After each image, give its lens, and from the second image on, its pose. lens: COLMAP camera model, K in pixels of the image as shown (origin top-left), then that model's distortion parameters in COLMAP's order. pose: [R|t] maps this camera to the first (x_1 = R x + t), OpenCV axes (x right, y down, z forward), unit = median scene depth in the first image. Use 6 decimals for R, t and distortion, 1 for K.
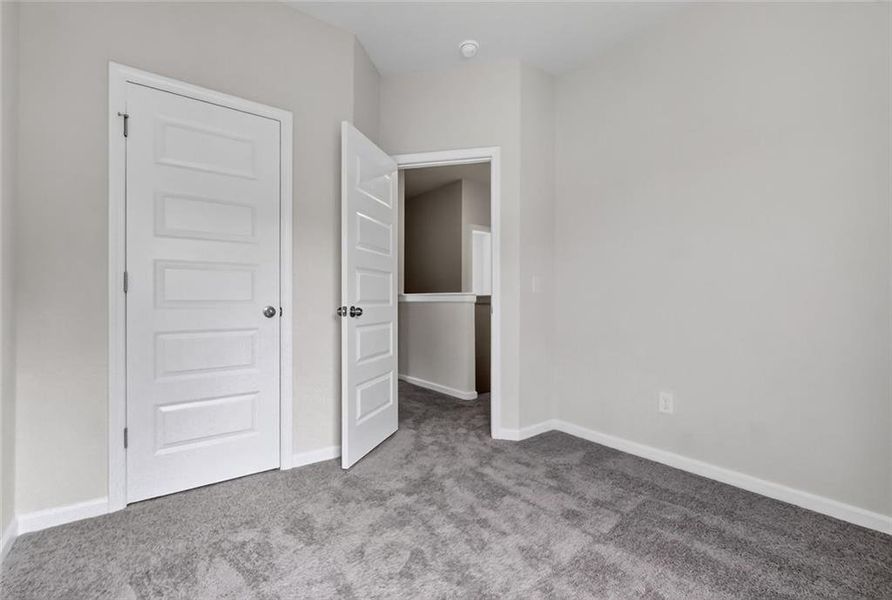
lens RADIAL K [[393.4, 0, 446.0], [0, 393.4, 300.0], [0, 0, 1]] dist [-0.009129, -0.000558]
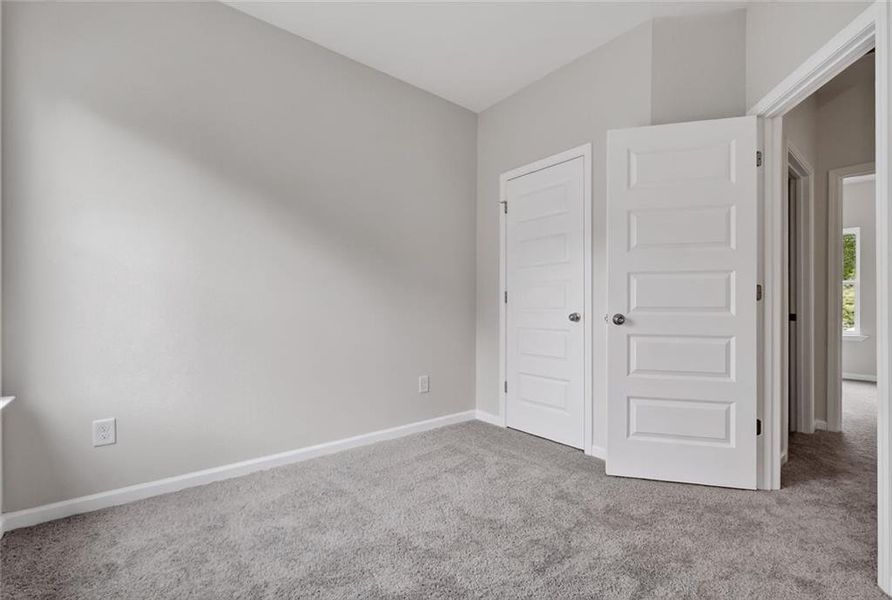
lens RADIAL K [[400.2, 0, 442.3], [0, 400.2, 307.5], [0, 0, 1]] dist [-0.002928, -0.000172]
pose [[0.018531, 0.002158, -0.999826, 0.807388], [0.010191, 0.999945, 0.002347, -0.008386], [0.999776, -0.010233, 0.018508, 0.584172]]
